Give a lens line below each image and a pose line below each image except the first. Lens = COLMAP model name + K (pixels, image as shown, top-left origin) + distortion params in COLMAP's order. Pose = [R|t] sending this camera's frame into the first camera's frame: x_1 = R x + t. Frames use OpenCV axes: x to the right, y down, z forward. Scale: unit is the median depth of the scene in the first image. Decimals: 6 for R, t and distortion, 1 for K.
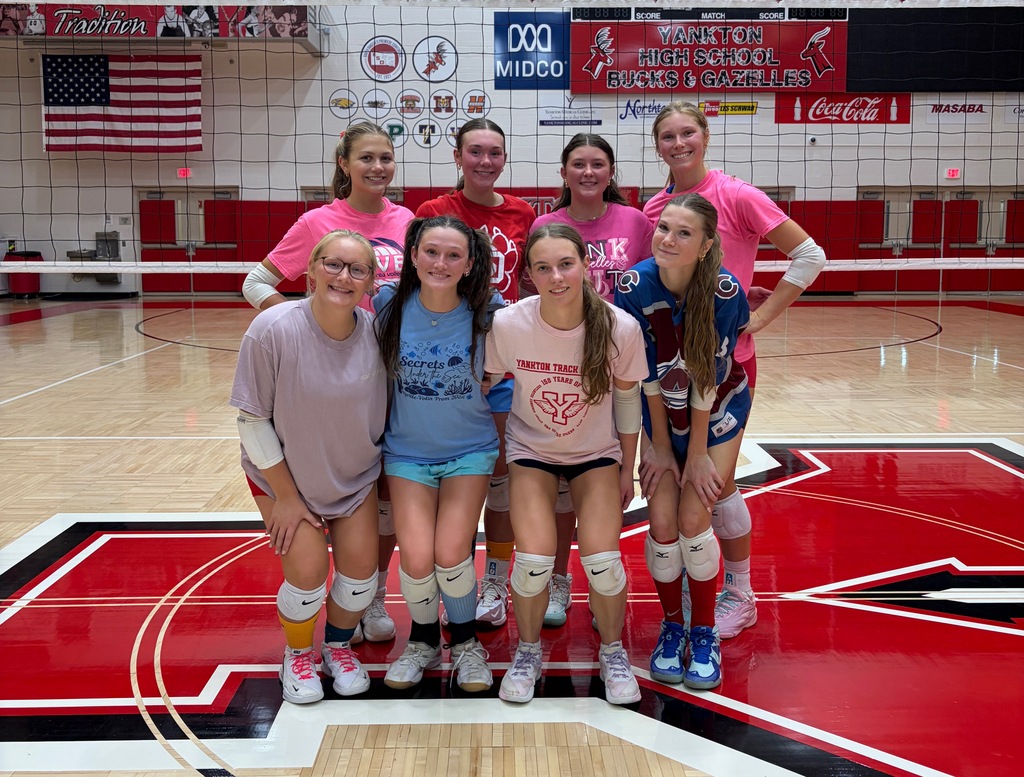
lens RADIAL K [[1026.5, 0, 503.0], [0, 1026.5, 311.9], [0, 0, 1]] dist [0.006876, 0.000000]
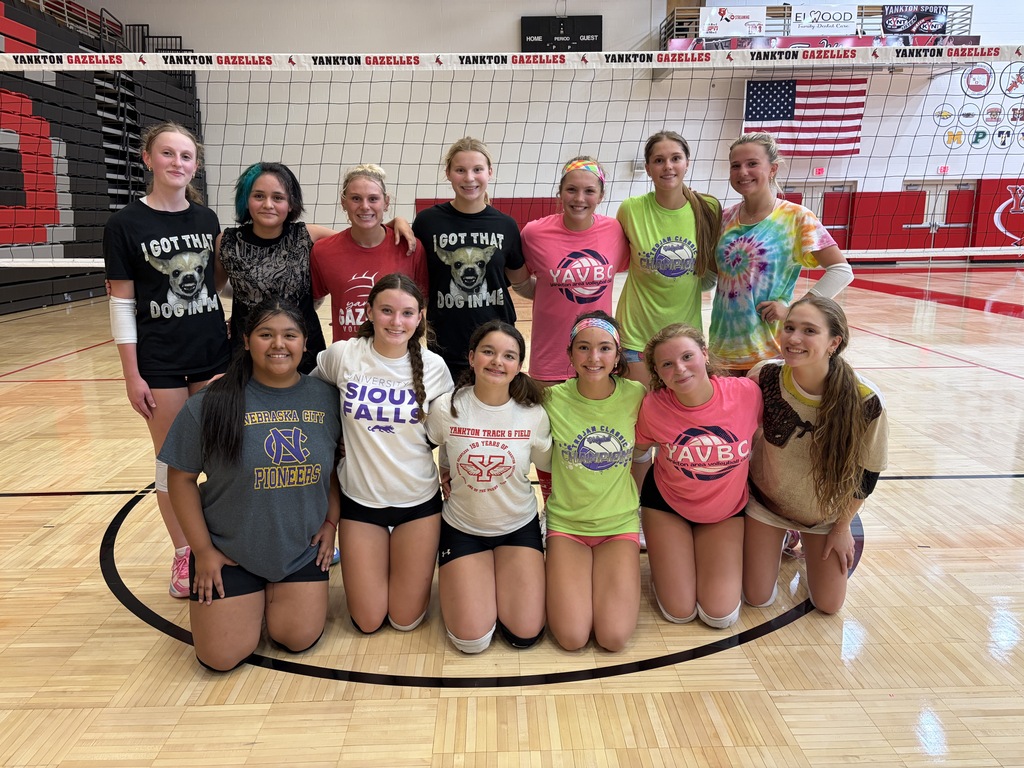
lens RADIAL K [[779.3, 0, 497.1], [0, 779.3, 361.5], [0, 0, 1]] dist [0.026780, -0.038100]
pose [[0.999850, -0.016651, -0.004726, -0.763684], [0.017032, 0.995092, 0.097480, 0.003220], [0.003080, -0.097546, 0.995226, -0.029011]]
